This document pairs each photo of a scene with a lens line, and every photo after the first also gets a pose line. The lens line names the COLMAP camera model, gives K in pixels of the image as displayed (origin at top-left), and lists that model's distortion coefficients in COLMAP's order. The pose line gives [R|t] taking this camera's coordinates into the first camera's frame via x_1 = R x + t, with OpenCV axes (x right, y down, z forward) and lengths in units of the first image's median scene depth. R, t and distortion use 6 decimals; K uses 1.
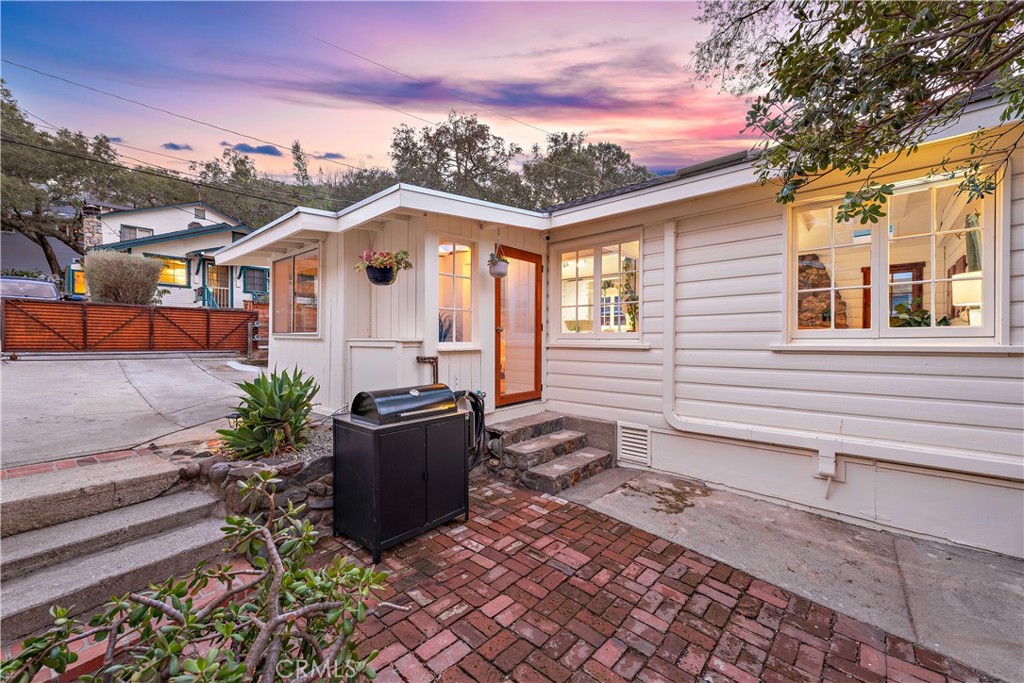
lens RADIAL K [[406.8, 0, 509.5], [0, 406.8, 341.0], [0, 0, 1]] dist [0.013653, -0.002937]
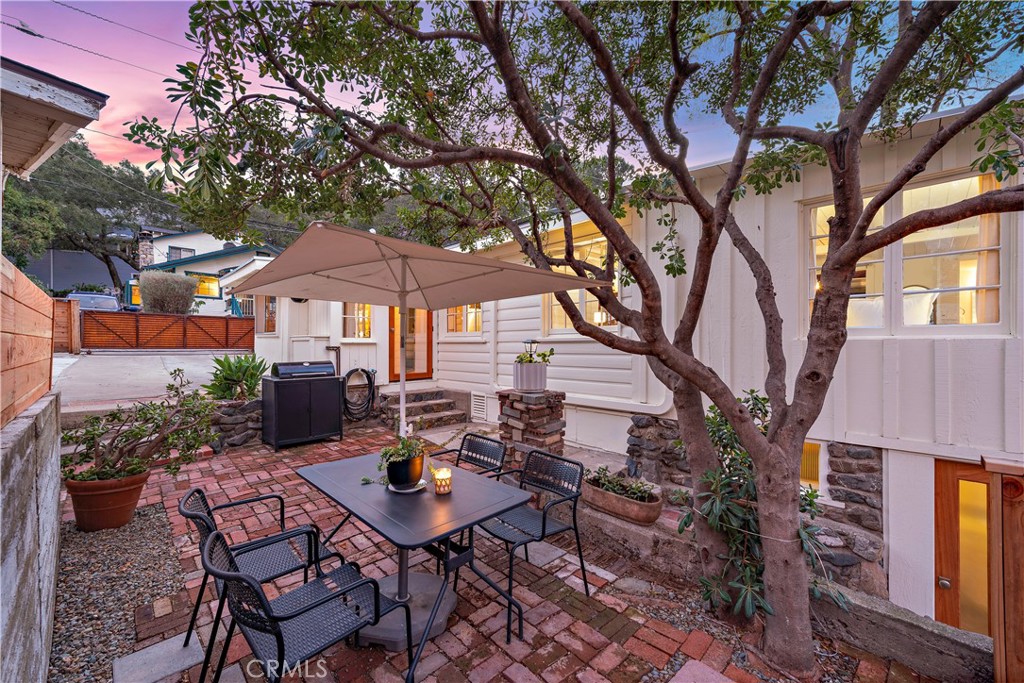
lens RADIAL K [[406.8, 0, 513.5], [0, 406.8, 342.9], [0, 0, 1]] dist [0.013653, -0.002937]
pose [[0.997828, -0.001332, -0.065854, 0.269513], [0.000727, 0.999957, -0.009197, 0.017528], [0.065863, 0.009129, 0.997787, -0.246205]]
